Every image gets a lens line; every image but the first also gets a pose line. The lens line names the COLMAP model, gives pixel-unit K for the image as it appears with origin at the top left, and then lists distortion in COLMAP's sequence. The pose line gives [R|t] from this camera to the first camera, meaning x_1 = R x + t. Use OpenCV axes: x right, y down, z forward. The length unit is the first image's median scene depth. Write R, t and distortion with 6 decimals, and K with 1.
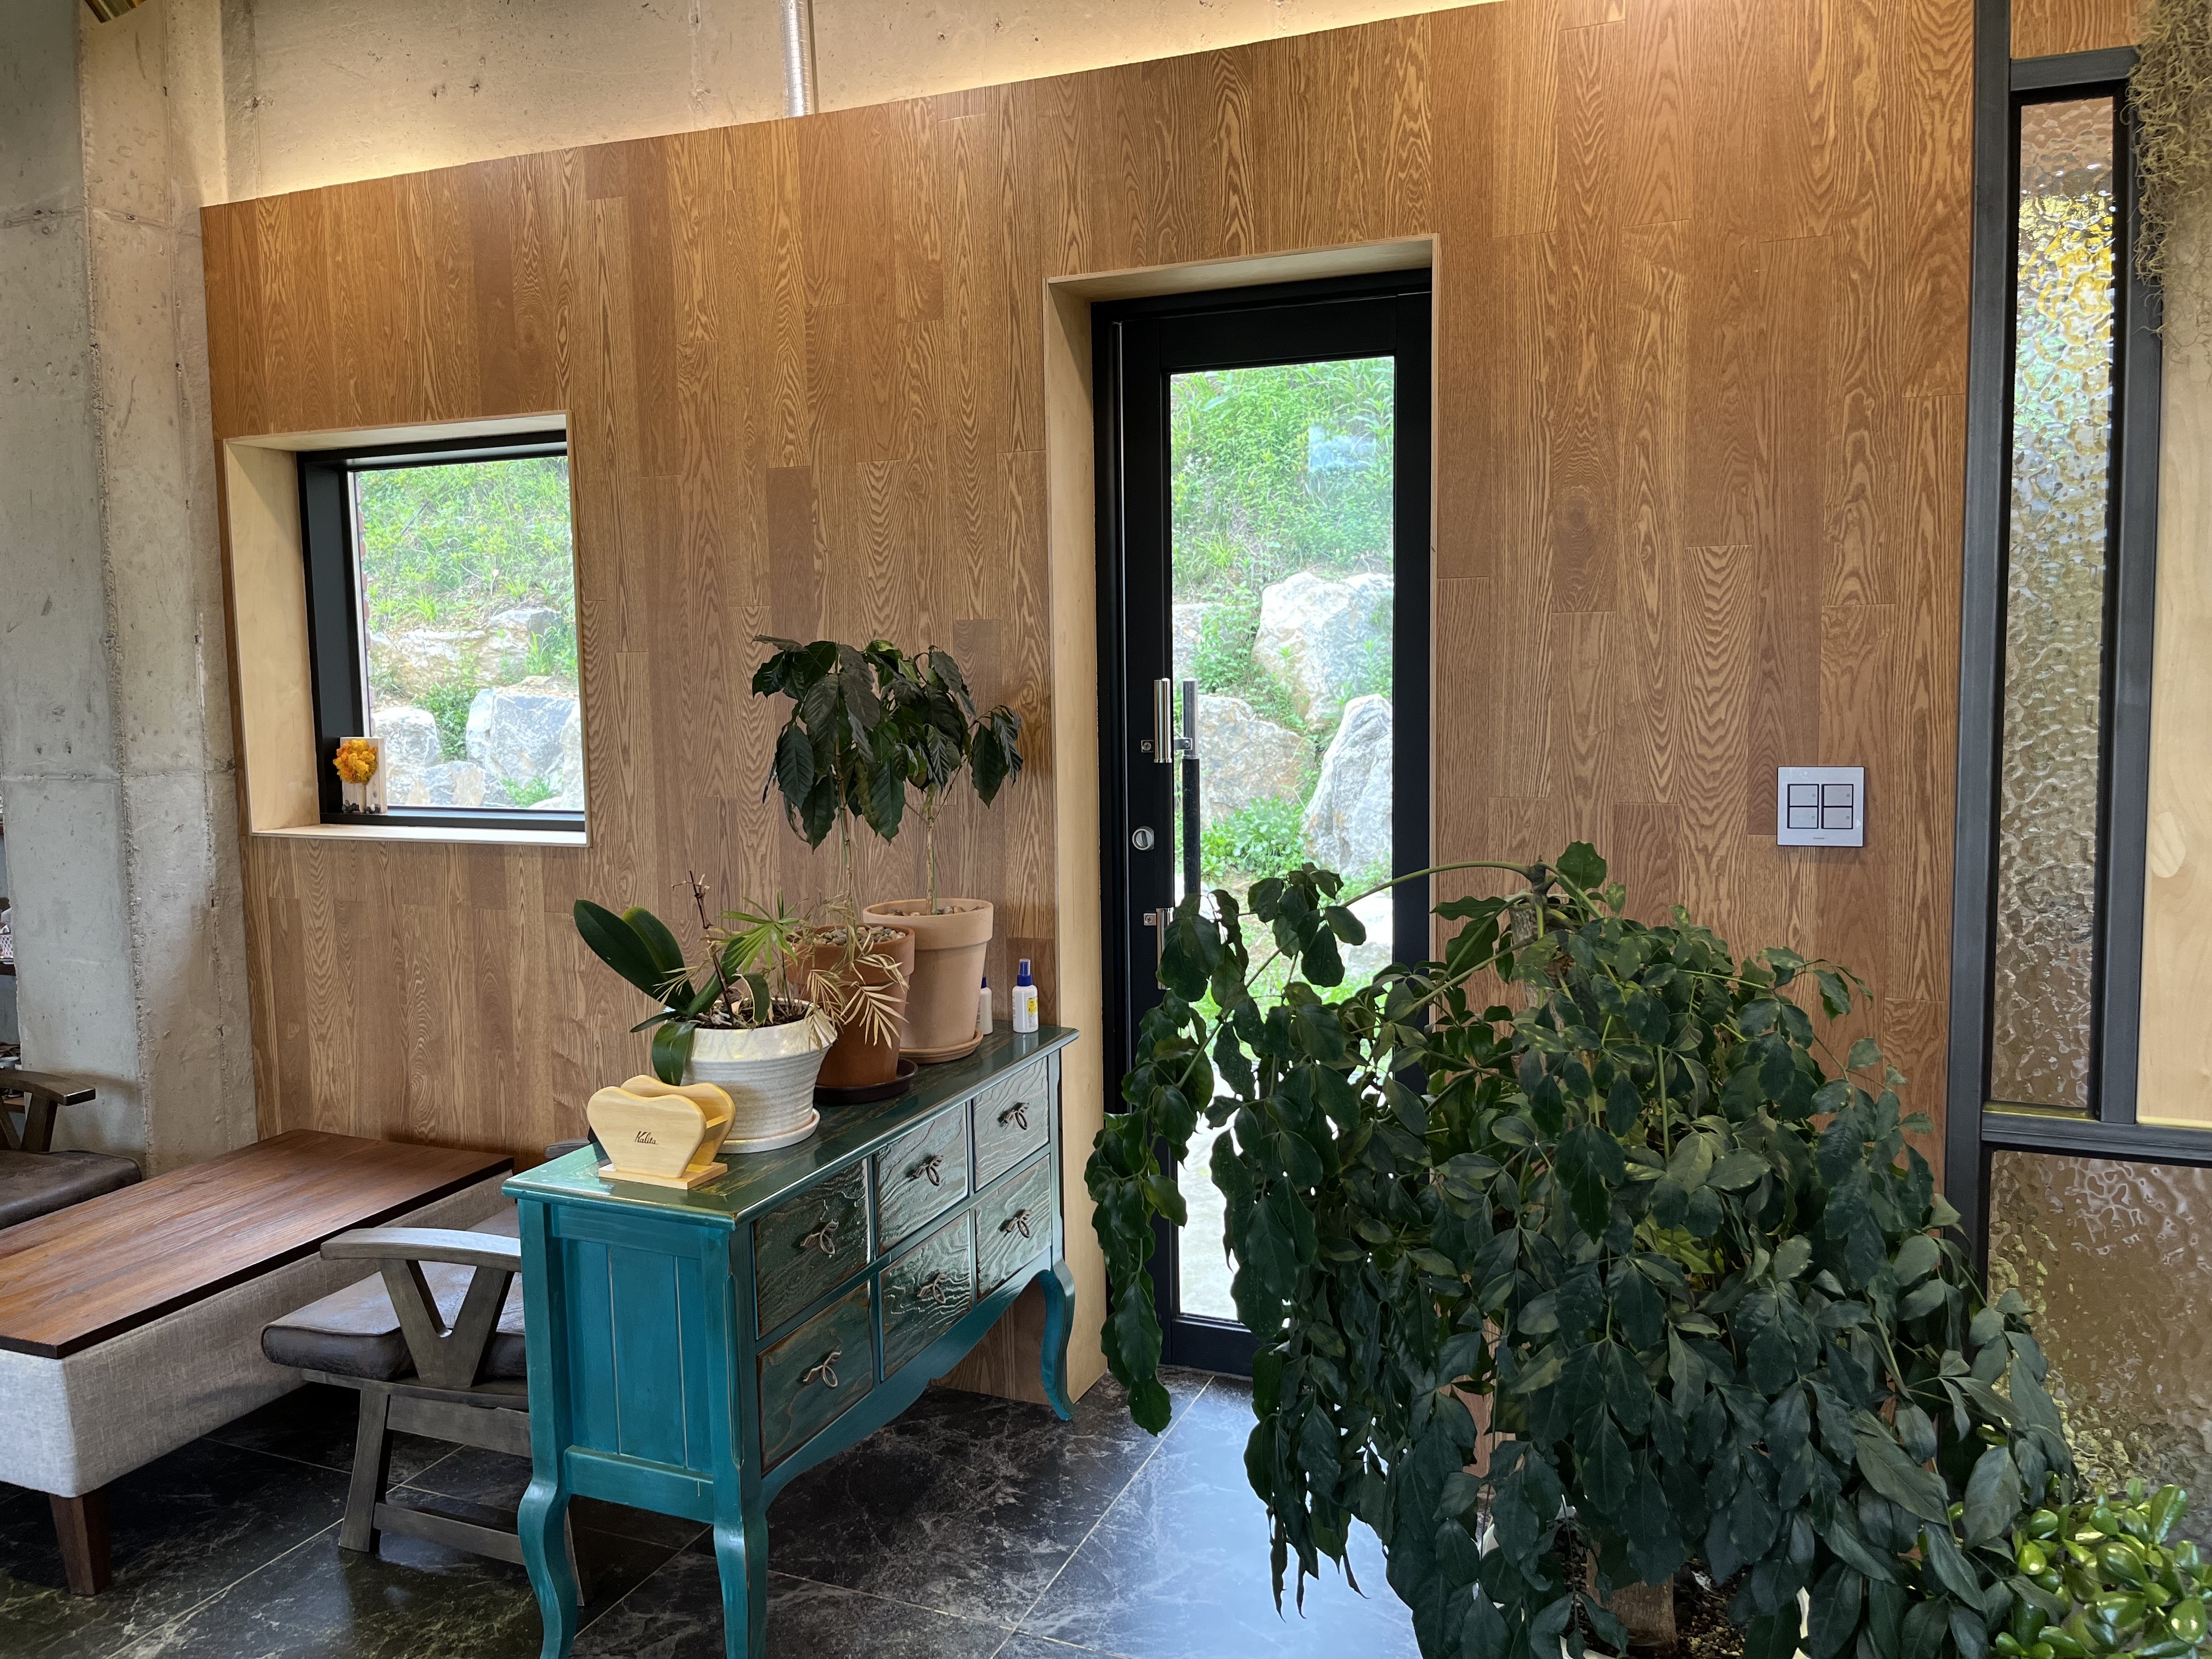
lens RADIAL K [[1705.0, 0, 1103.6], [0, 1705.0, 816.0], [0, 0, 1]] dist [0.037782, -0.043162]
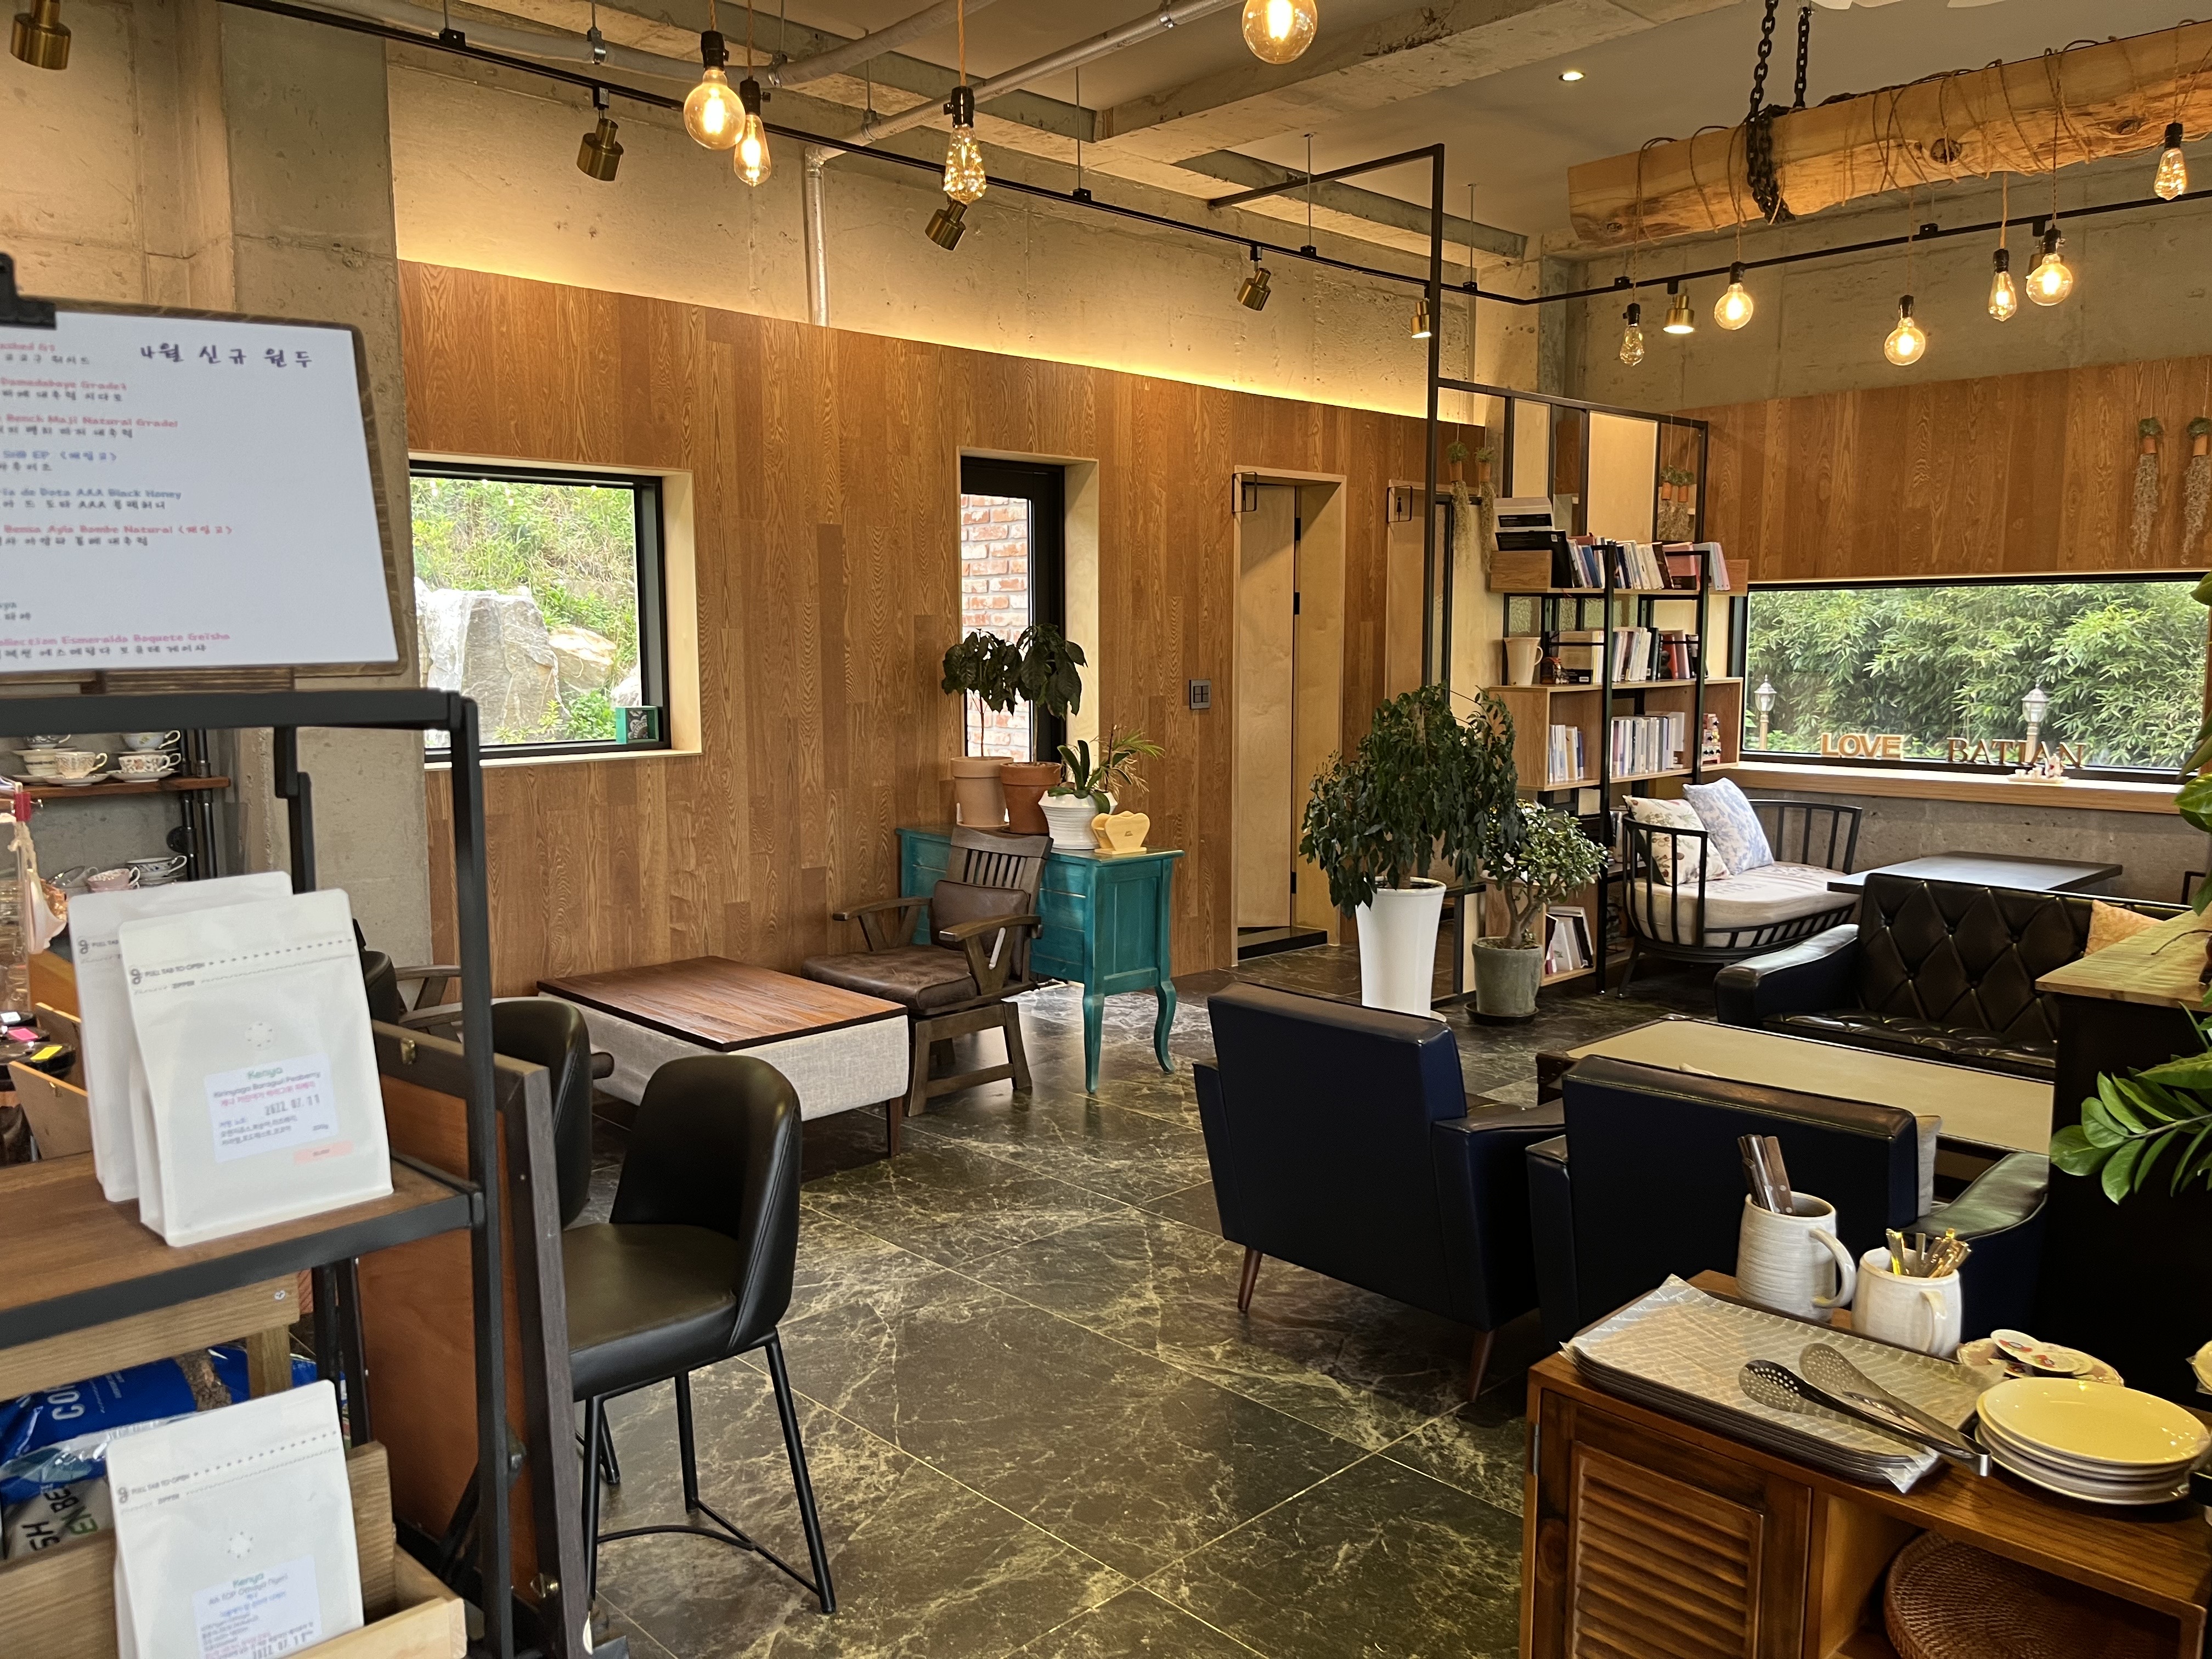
lens RADIAL K [[1705.0, 0, 1105.8], [0, 1705.0, 834.6], [0, 0, 1]] dist [0.037782, -0.043162]
pose [[0.385689, -0.090670, 0.918163, -1.626609], [0.085994, 0.994360, 0.062071, 0.026243], [-0.918613, 0.055016, 0.391311, 0.071724]]
